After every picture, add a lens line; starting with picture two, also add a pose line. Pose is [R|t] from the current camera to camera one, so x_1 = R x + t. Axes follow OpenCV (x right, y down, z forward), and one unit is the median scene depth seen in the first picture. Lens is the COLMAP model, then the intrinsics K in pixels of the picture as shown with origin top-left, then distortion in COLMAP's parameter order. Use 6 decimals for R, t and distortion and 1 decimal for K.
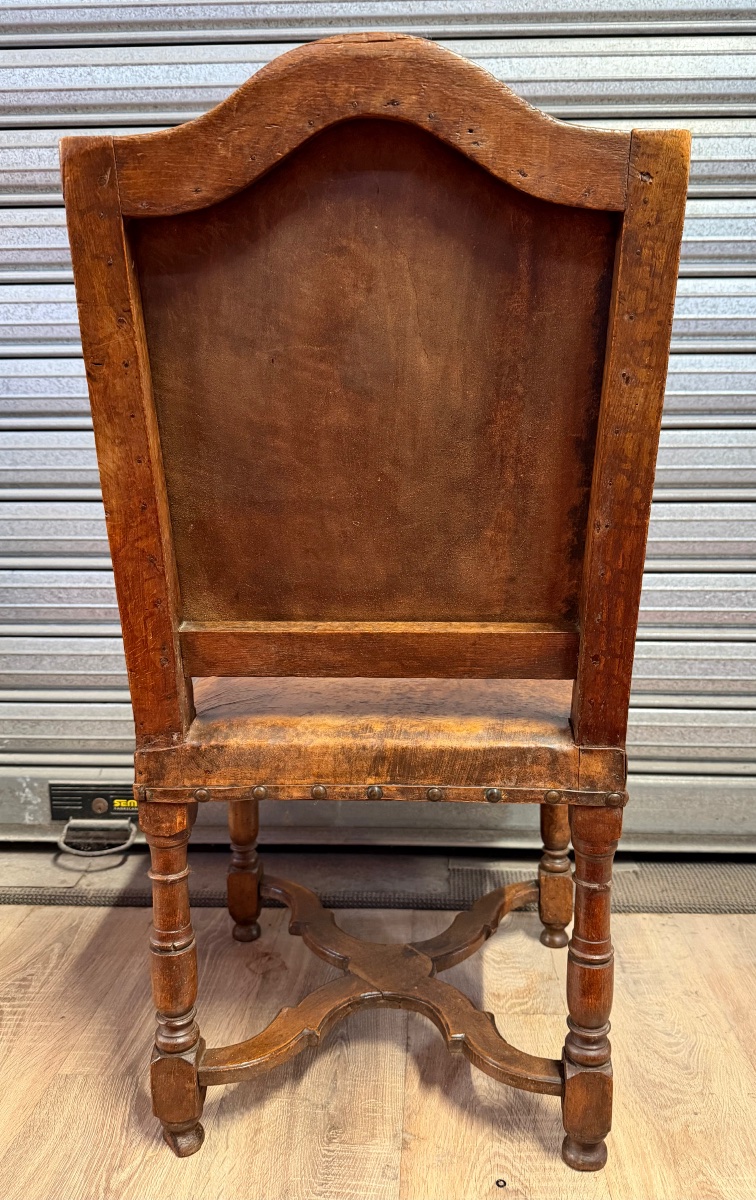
lens RADIAL K [[881.5, 0, 395.4], [0, 881.5, 602.8], [0, 0, 1]] dist [0.020950, -0.031390]
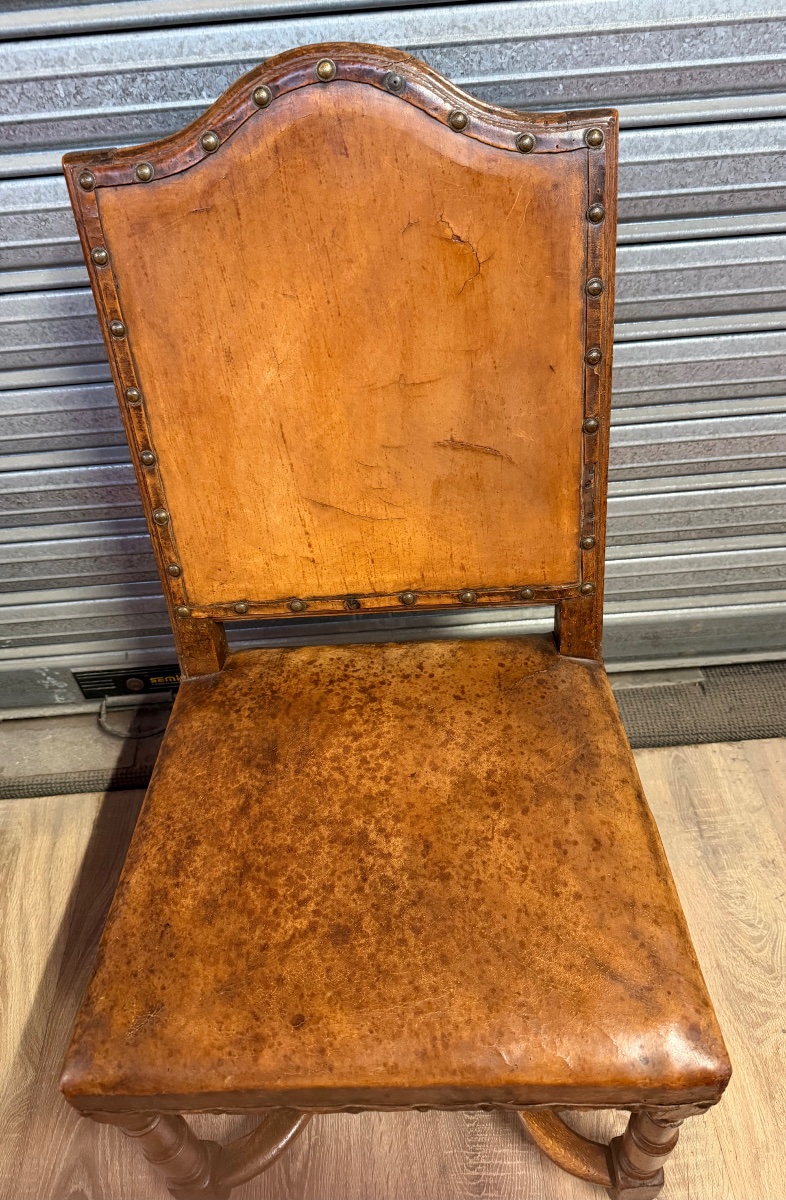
lens RADIAL K [[879.8, 0, 397.8], [0, 879.8, 616.5], [0, 0, 1]] dist [-0.017415, 0.010467]
pose [[0.993993, -0.107243, 0.021837, -0.081953], [0.073632, 0.802916, 0.591527, -0.379033], [-0.080970, -0.586366, 0.805990, 0.313032]]
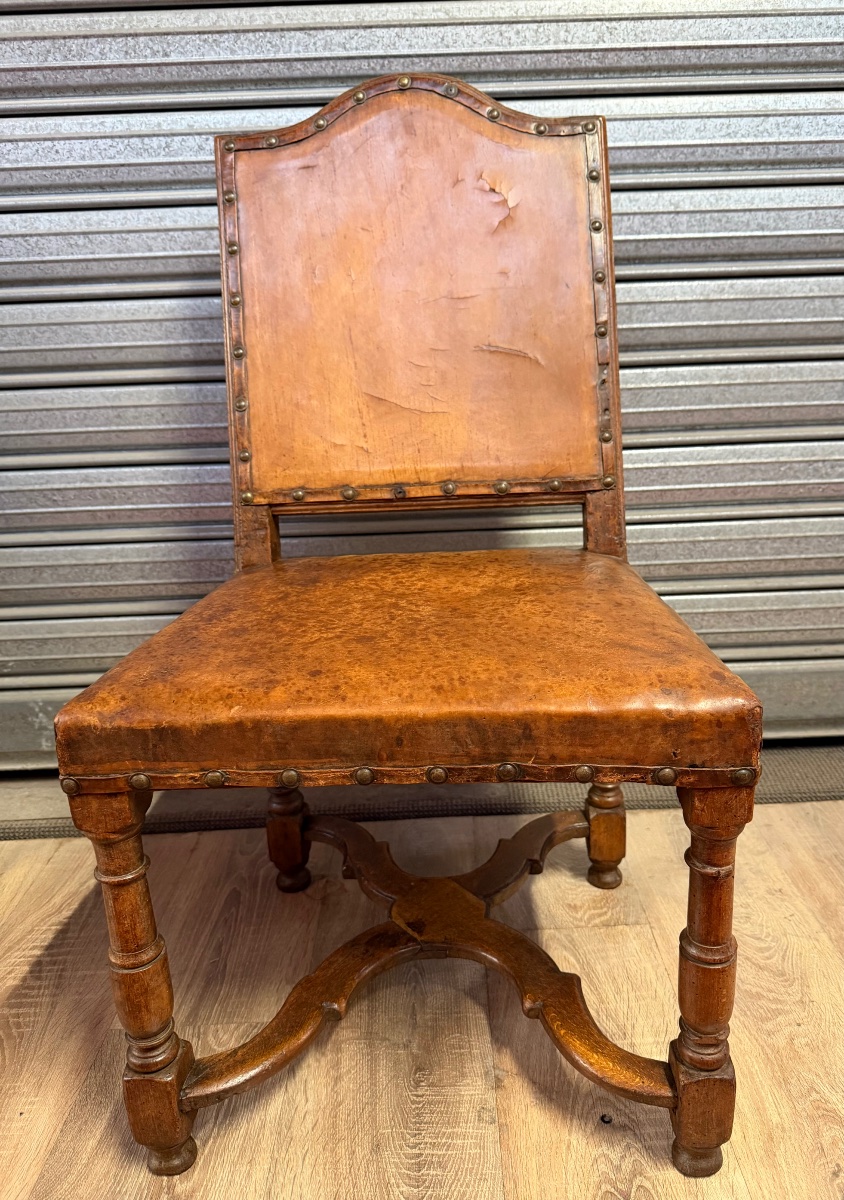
lens RADIAL K [[883.4, 0, 450.0], [0, 883.4, 608.5], [0, 0, 1]] dist [-0.008385, 0.005039]
pose [[0.997421, -0.050127, 0.051361, -0.041881], [0.042091, 0.988227, 0.147091, -0.013052], [-0.058130, -0.144550, 0.987789, 0.105445]]
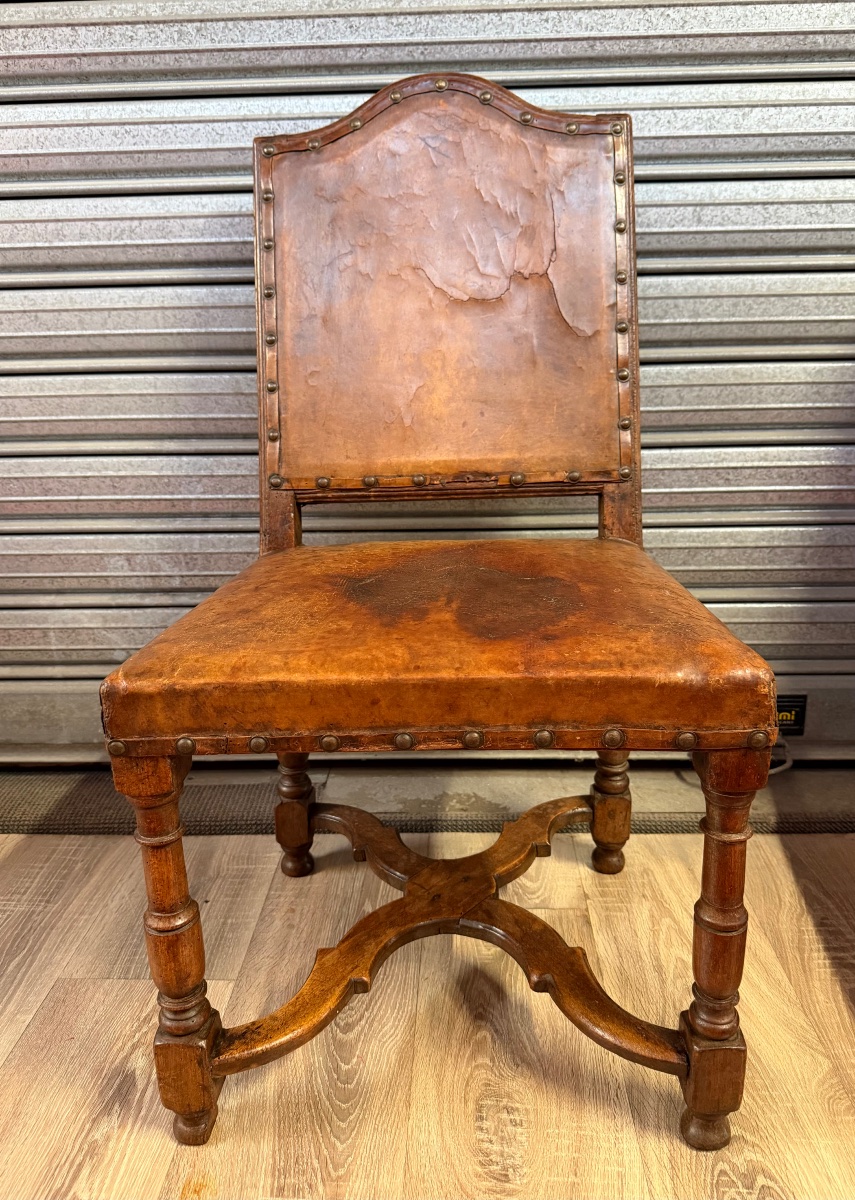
lens RADIAL K [[914.5, 0, 422.1], [0, 914.5, 585.5], [0, 0, 1]] dist [0.013244, -0.020956]
pose [[0.999699, -0.022307, 0.010242, -0.722682], [0.020917, 0.992550, 0.120027, -0.017369], [-0.012844, -0.119777, 0.992718, 0.137224]]
